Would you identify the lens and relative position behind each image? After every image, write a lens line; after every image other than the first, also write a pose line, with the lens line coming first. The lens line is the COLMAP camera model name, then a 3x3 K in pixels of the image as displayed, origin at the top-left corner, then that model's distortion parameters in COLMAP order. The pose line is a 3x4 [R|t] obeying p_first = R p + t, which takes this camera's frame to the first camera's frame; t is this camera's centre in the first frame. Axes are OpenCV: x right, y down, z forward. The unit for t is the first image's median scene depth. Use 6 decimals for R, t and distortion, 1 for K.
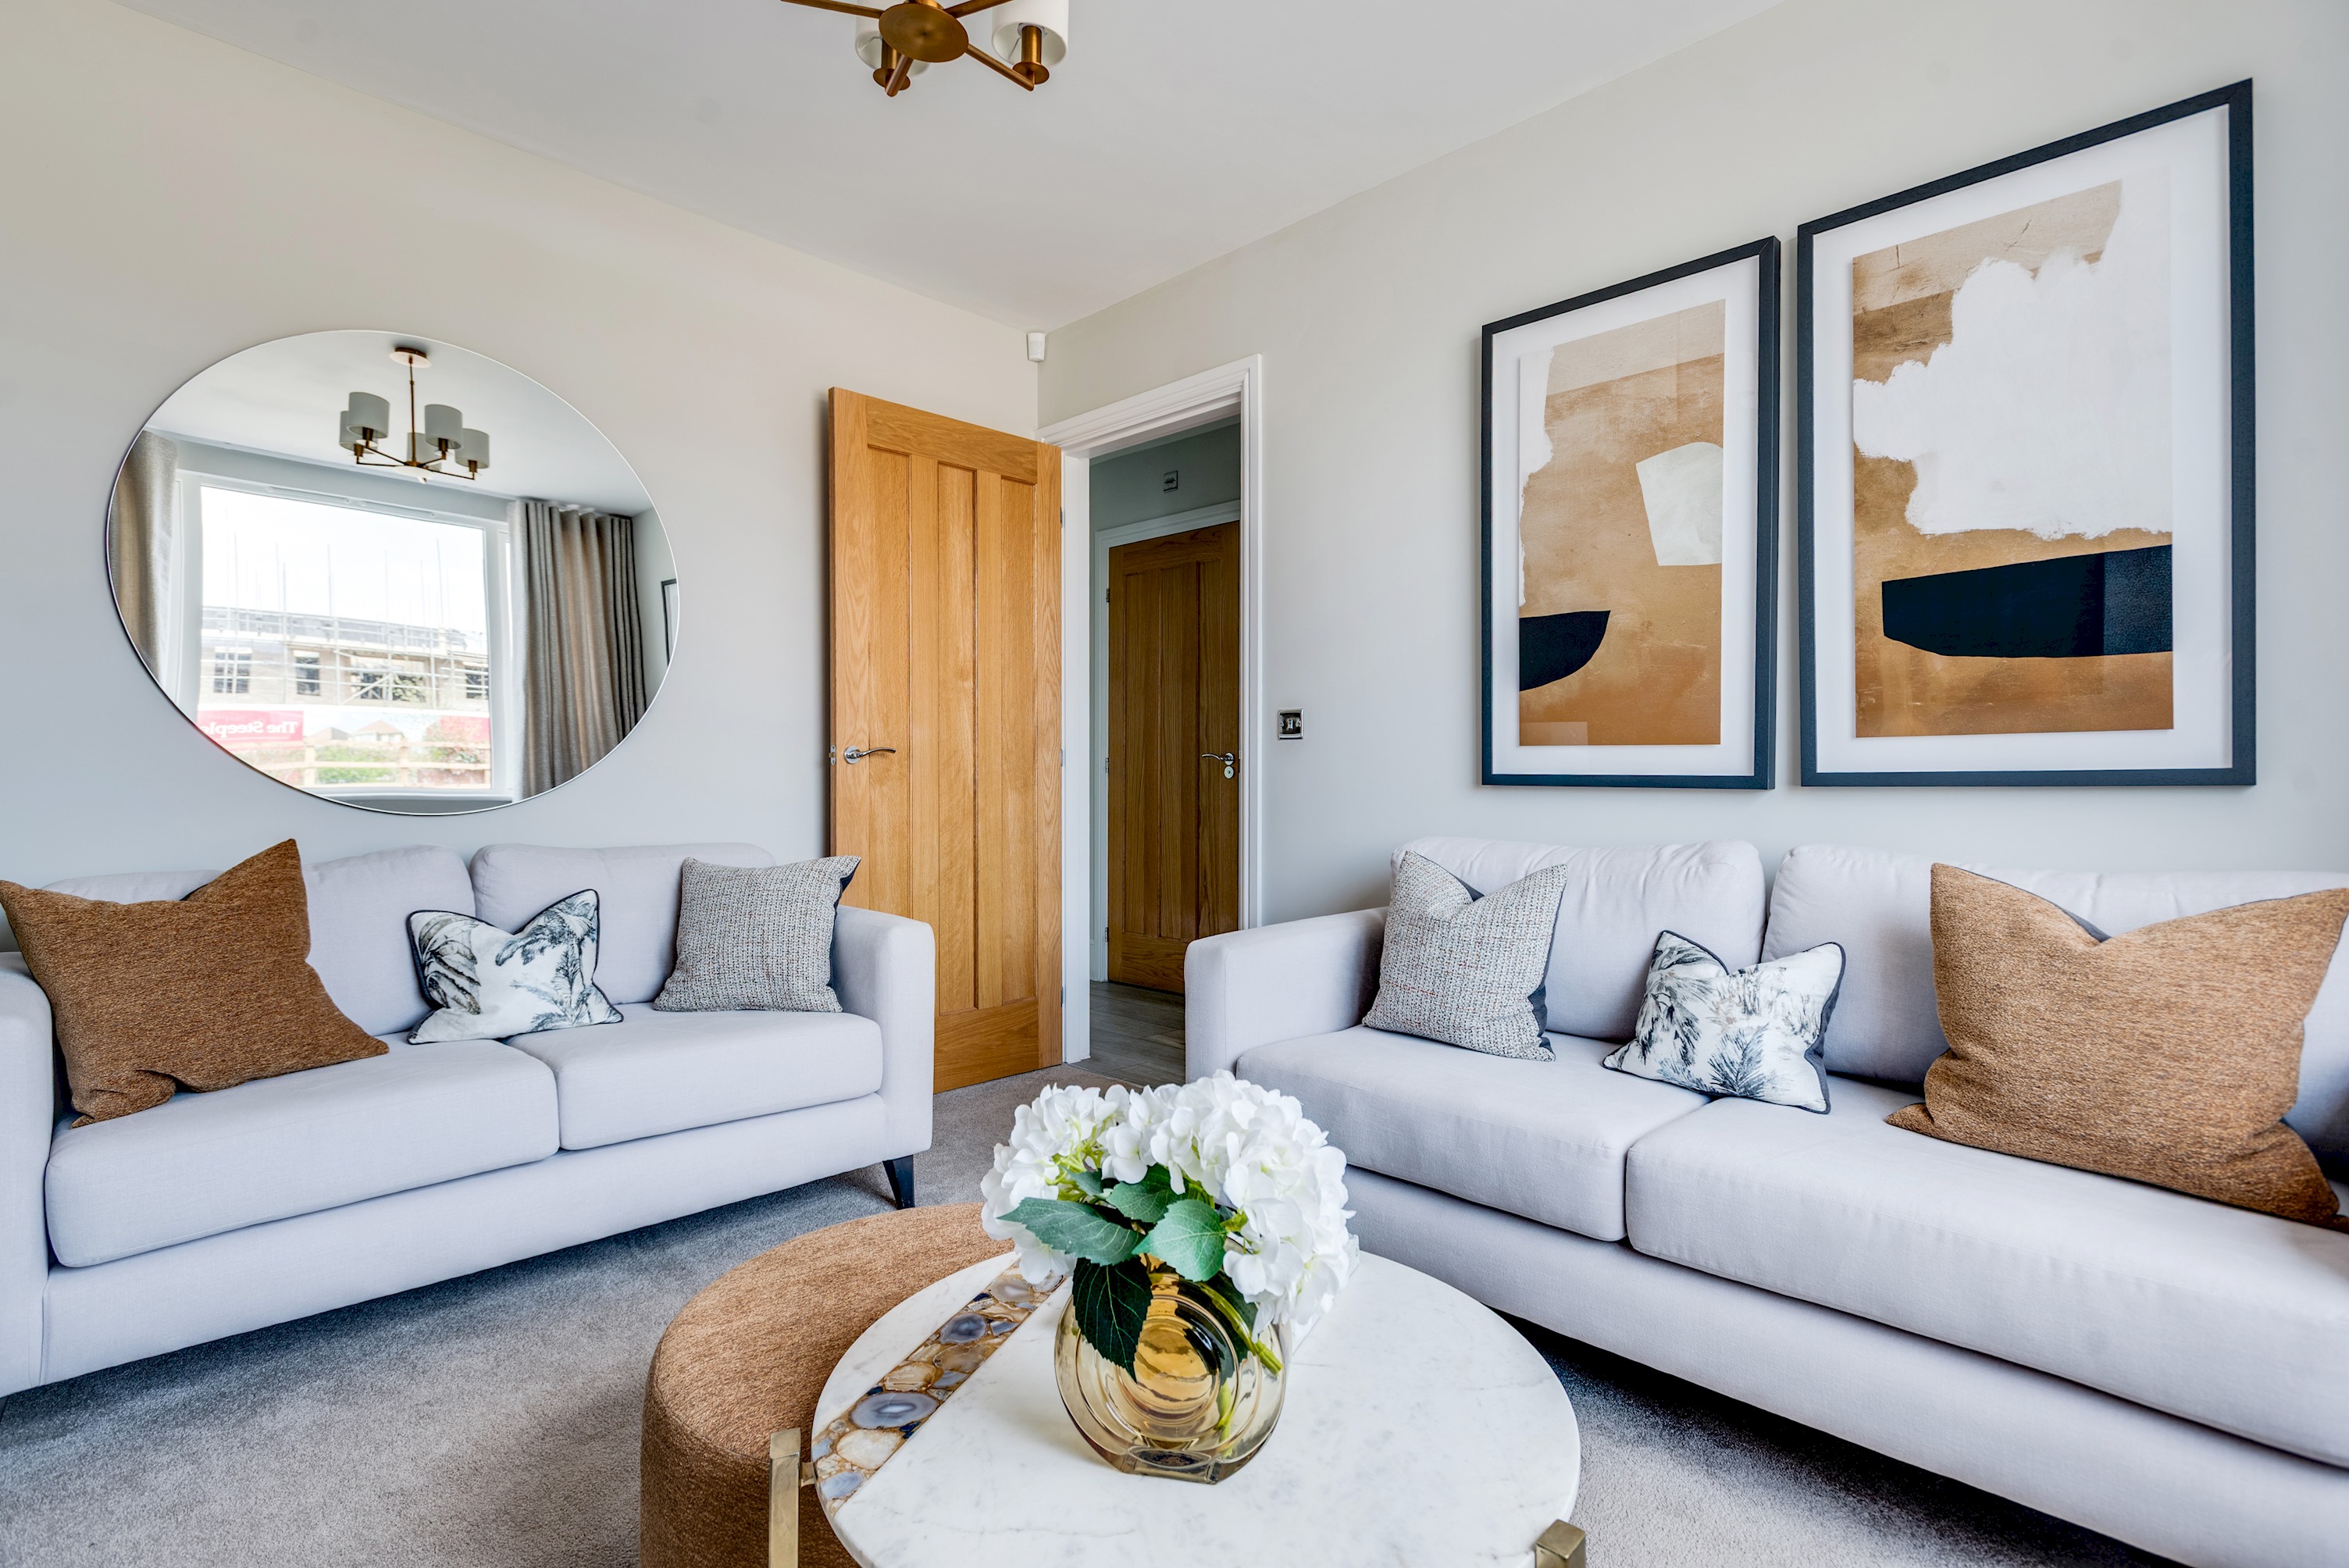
lens RADIAL K [[1108.2, 0, 1174.8], [0, 1108.2, 769.0], [0, 0, 1]] dist [0.024465, -0.011639]
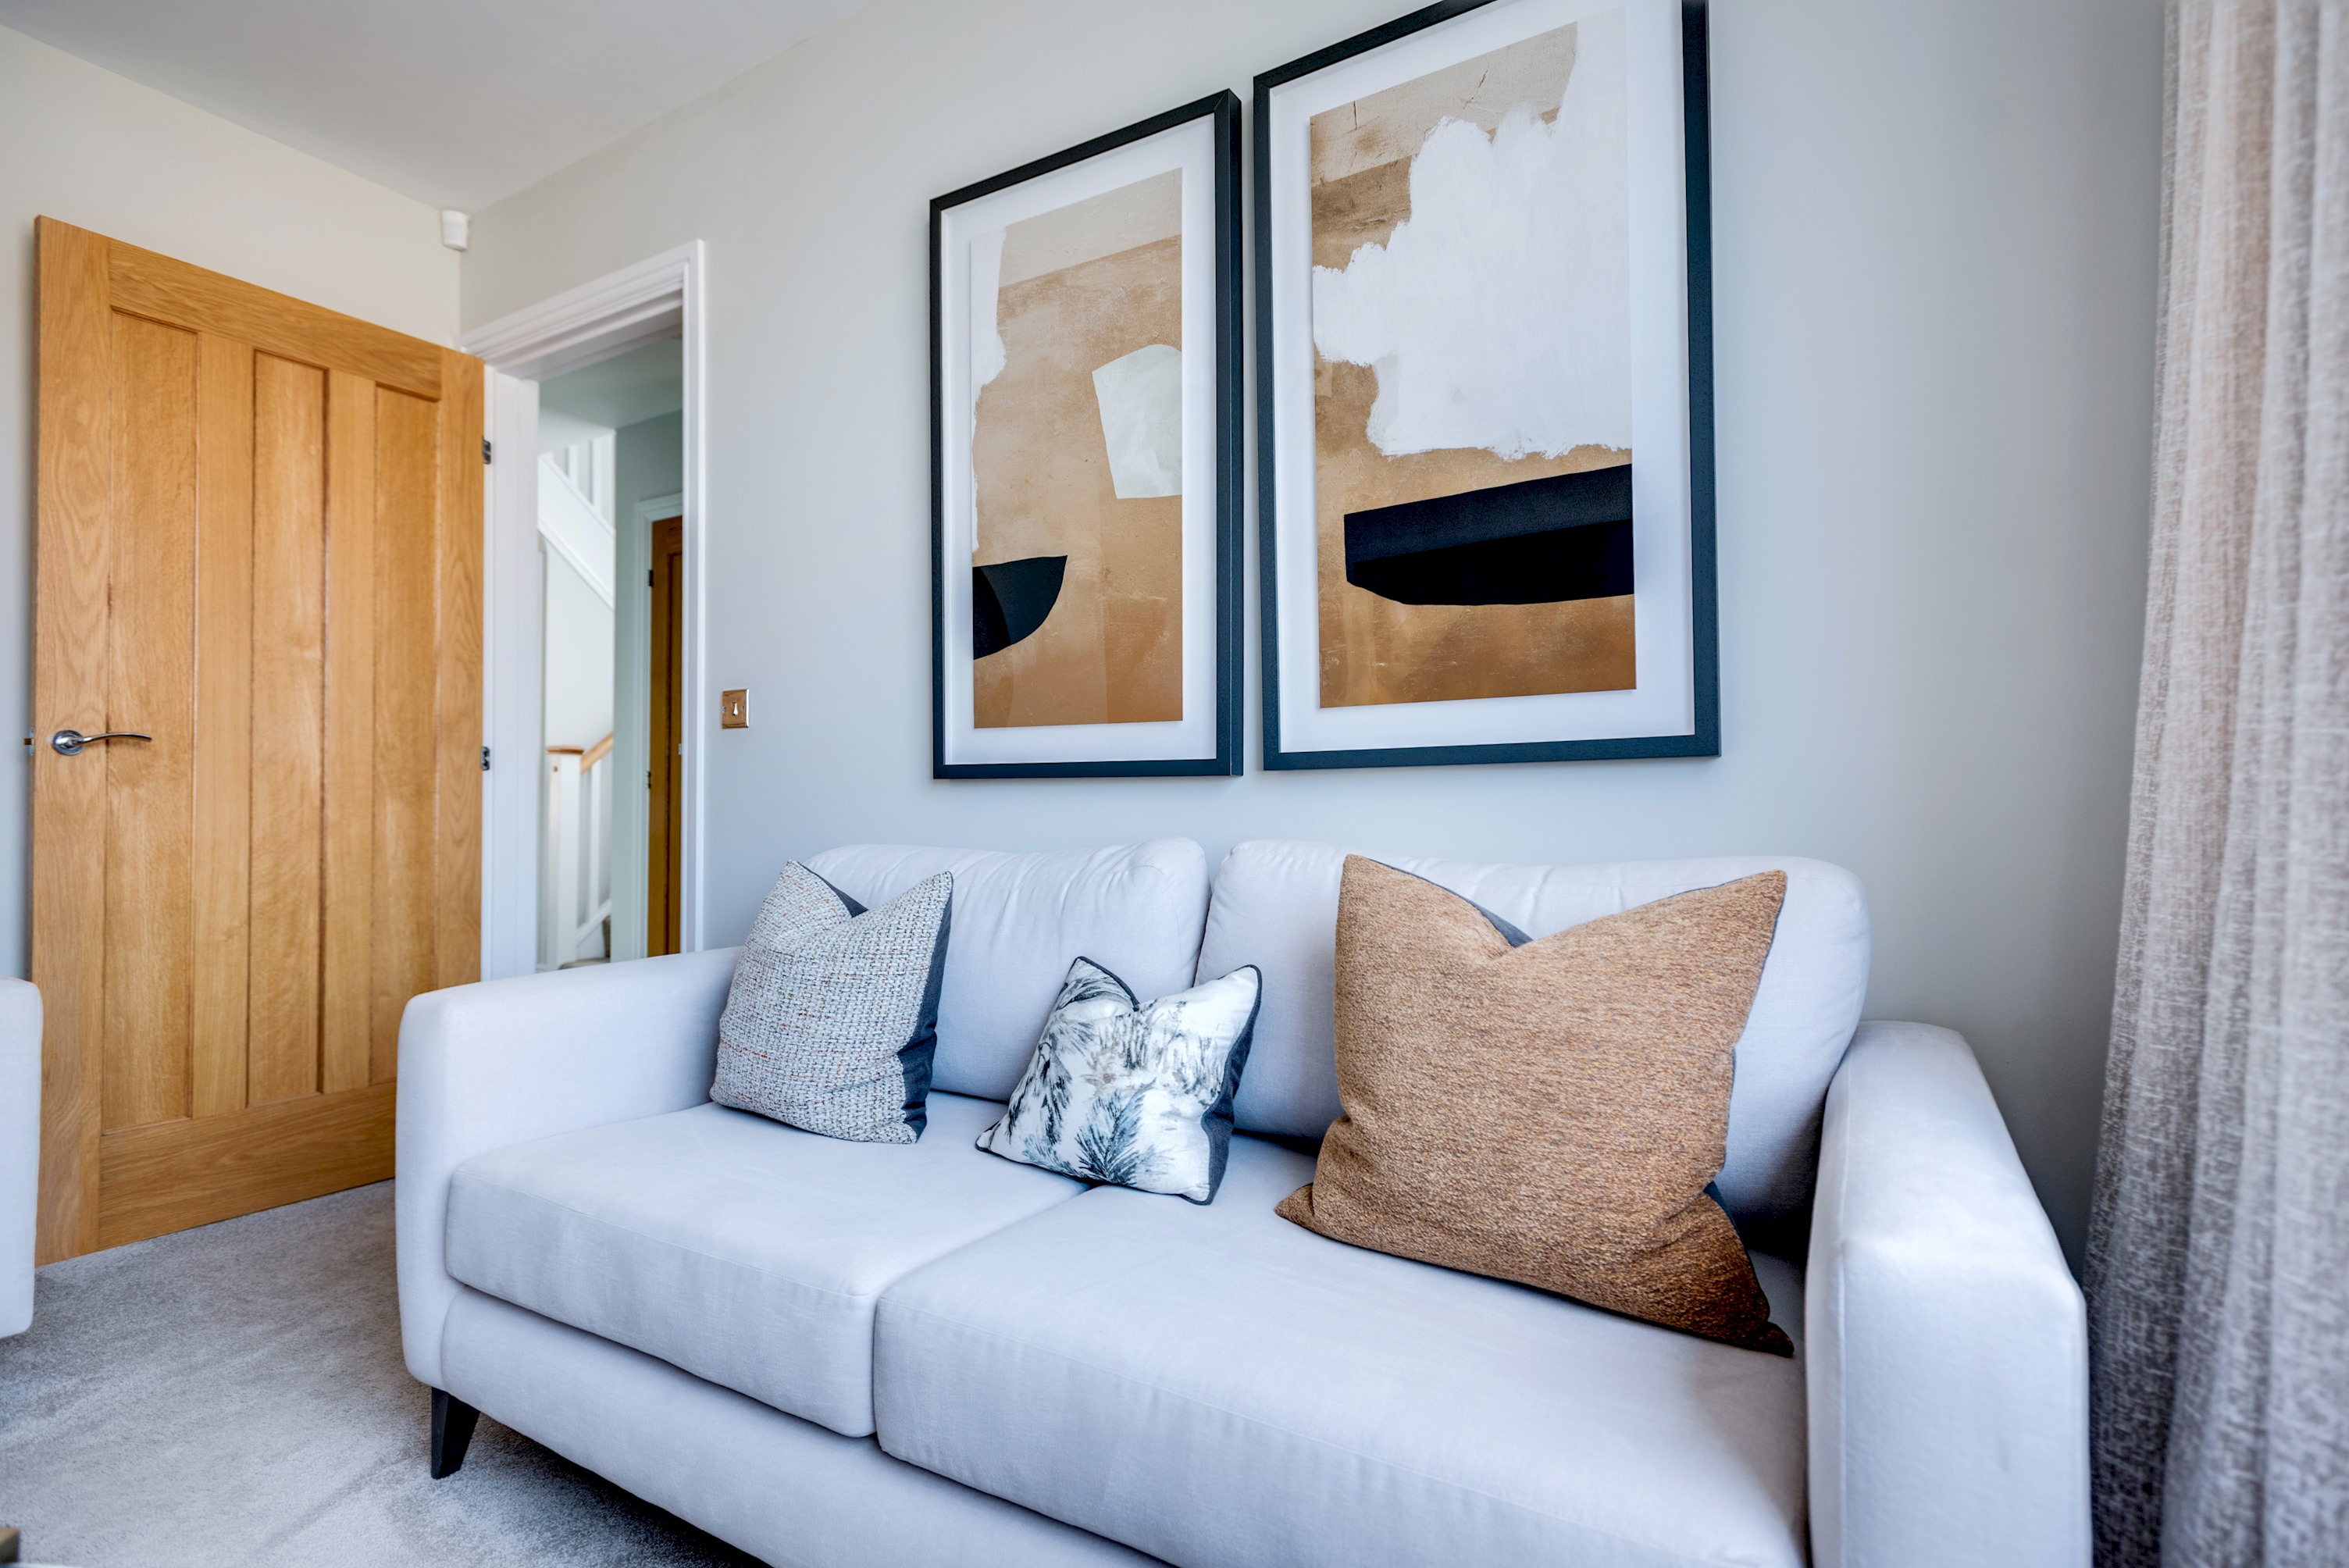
lens RADIAL K [[1091.2, 0, 1167.1], [0, 1091.2, 787.1], [0, 0, 1]] dist [0.009100, -0.001508]
pose [[0.977221, 0.000822, 0.212223, 0.347994], [0.003306, 0.999812, -0.019097, 0.045047], [-0.212199, 0.019363, 0.977035, 0.265277]]
